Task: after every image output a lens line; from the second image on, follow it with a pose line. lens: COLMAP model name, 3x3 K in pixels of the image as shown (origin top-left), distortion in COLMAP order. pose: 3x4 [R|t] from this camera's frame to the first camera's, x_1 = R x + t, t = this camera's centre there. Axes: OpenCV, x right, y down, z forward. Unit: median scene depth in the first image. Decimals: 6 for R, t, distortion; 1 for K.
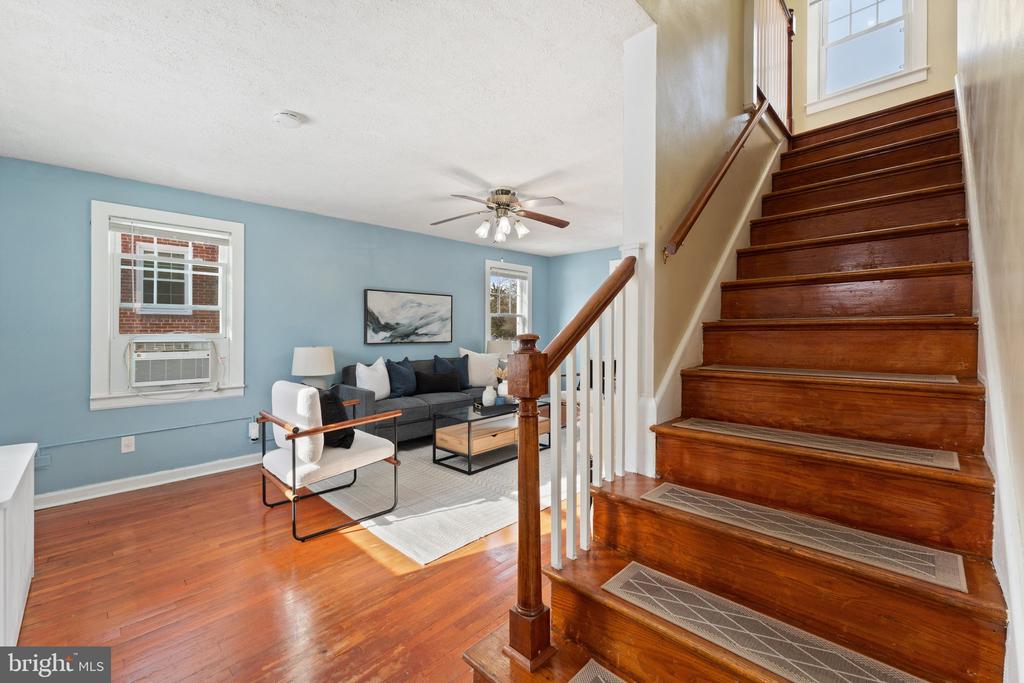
lens RADIAL K [[416.7, 0, 501.9], [0, 416.7, 337.1], [0, 0, 1]] dist [-0.007858, -0.000308]
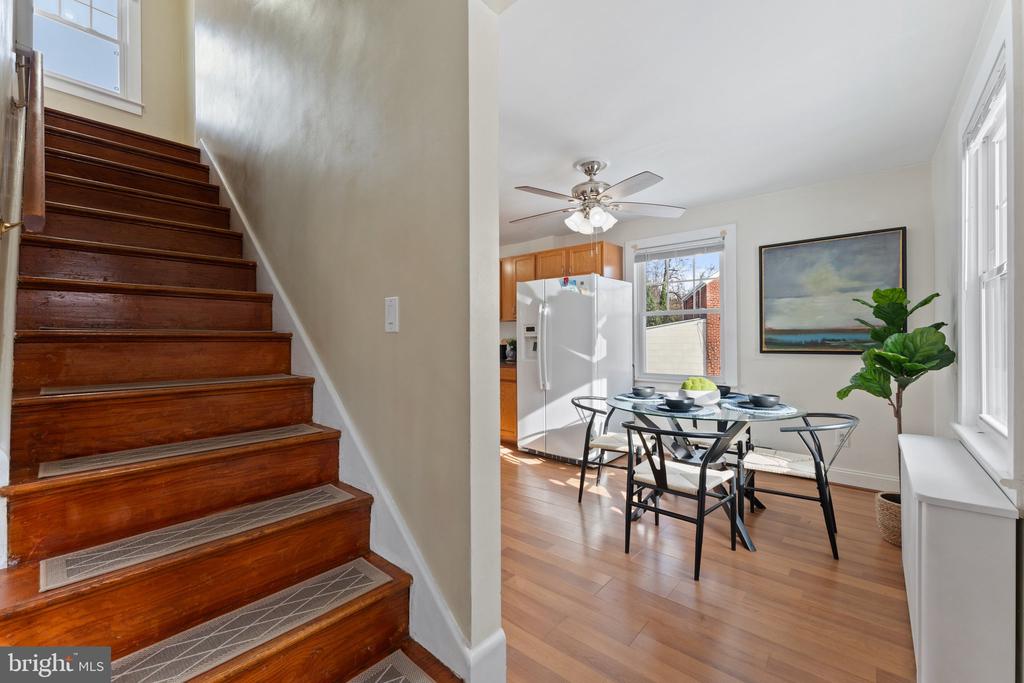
lens RADIAL K [[416.7, 0, 503.3], [0, 416.7, 342.6], [0, 0, 1]] dist [-0.007858, -0.000308]
pose [[-0.054995, 0.001598, 0.998485, -0.412226], [0.015453, 0.999880, -0.000749, -0.002756], [-0.998367, 0.015388, -0.055014, 0.324335]]
